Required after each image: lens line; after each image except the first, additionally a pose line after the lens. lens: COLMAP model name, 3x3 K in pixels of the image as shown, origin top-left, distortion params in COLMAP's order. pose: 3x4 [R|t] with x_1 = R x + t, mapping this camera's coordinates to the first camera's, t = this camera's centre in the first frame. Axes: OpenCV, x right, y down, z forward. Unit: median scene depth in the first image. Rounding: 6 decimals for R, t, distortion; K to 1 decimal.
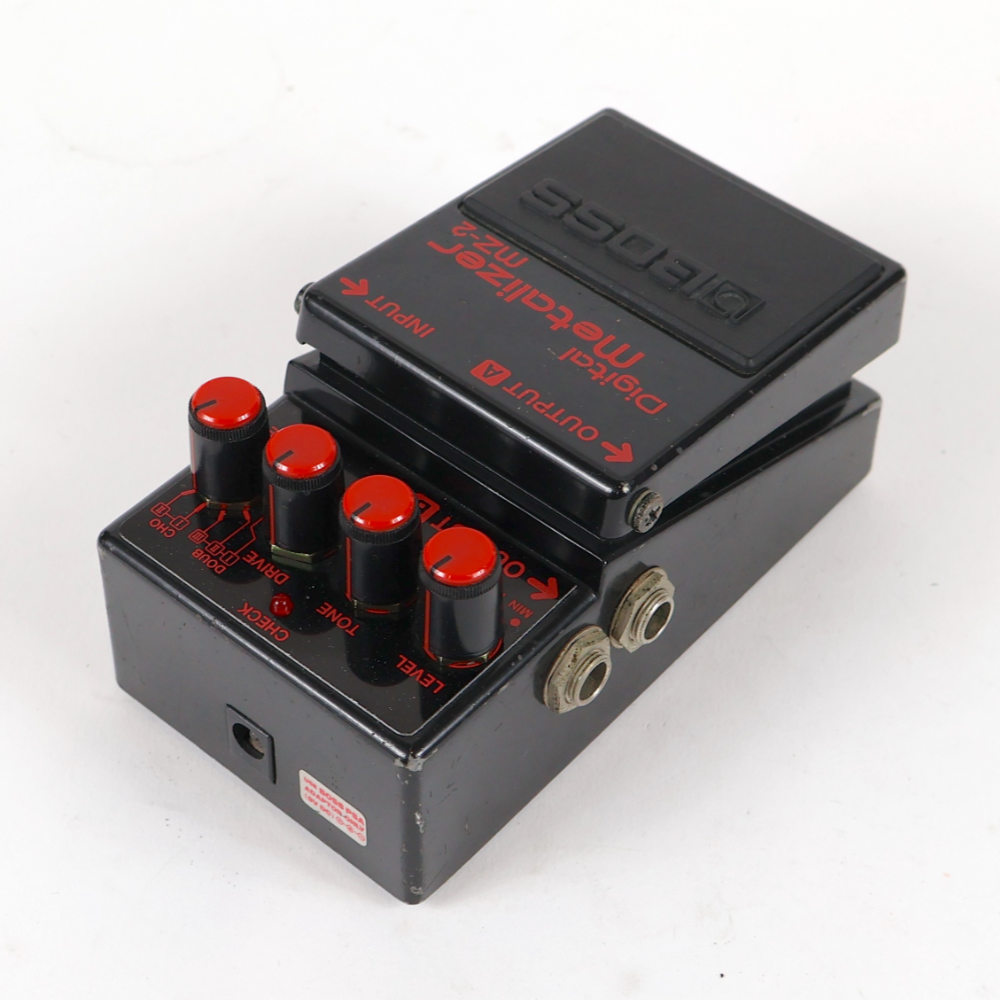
lens RADIAL K [[2227.6, 0, 504.4], [0, 2227.6, 500.9], [0, 0, 1]] dist [0.030196, 0.000000]
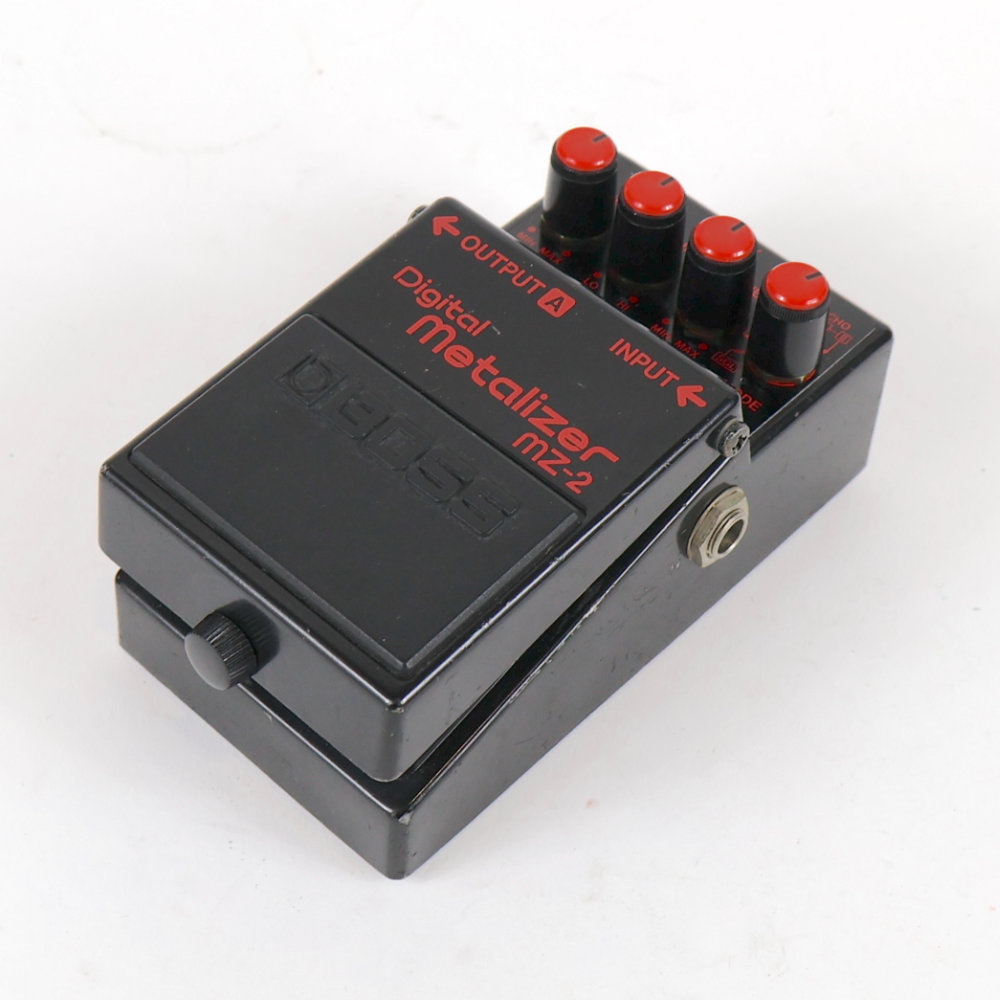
lens RADIAL K [[2227.6, 0, 496.7], [0, 2227.6, 500.6], [0, 0, 1]] dist [0.030196, 0.000000]
pose [[-0.996447, -0.078155, -0.031401, 0.047142], [-0.021207, -0.128007, 0.991546, -1.100321], [-0.081514, 0.988689, 0.125895, 0.940805]]
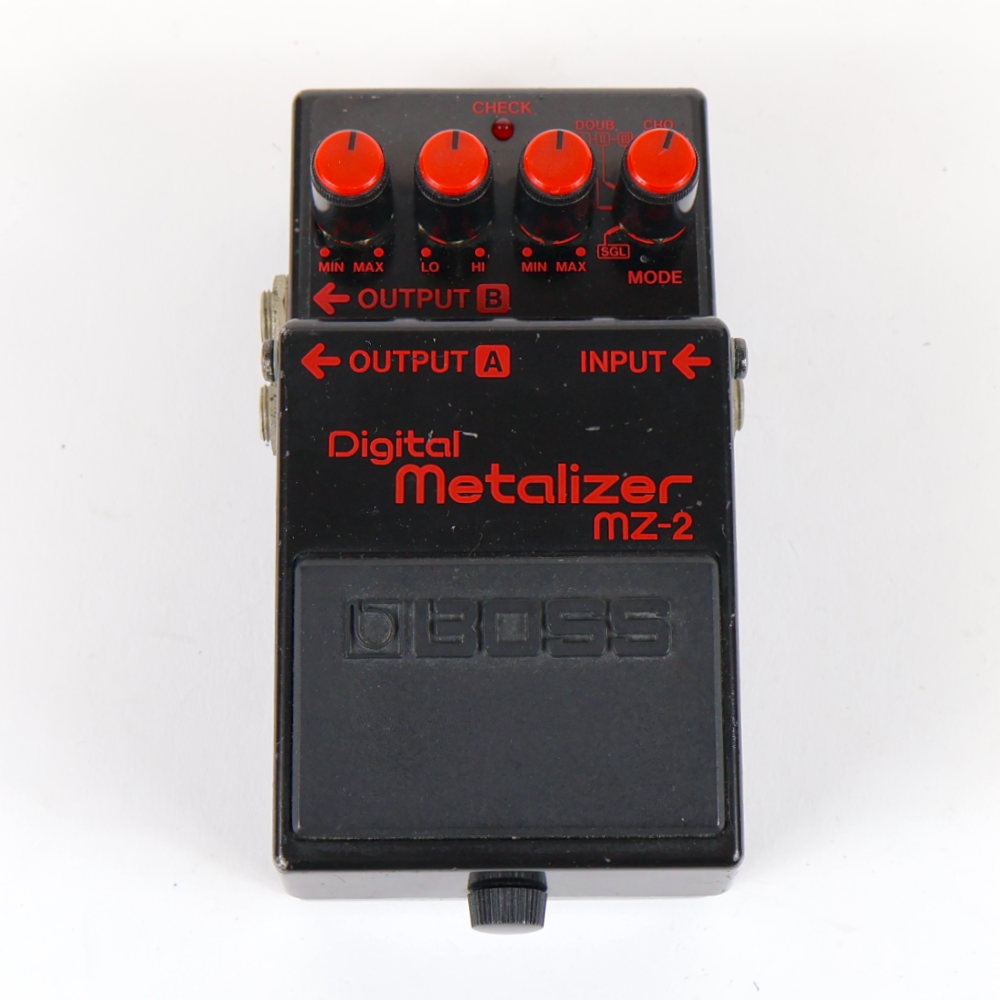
lens RADIAL K [[2227.6, 0, 505.6], [0, 2227.6, 495.2], [0, 0, 1]] dist [0.030196, 0.000000]
pose [[-0.754488, 0.623345, -0.205400, 0.215194], [-0.494145, -0.333559, 0.802845, -0.822471], [0.431936, 0.707234, 0.559689, 0.500732]]
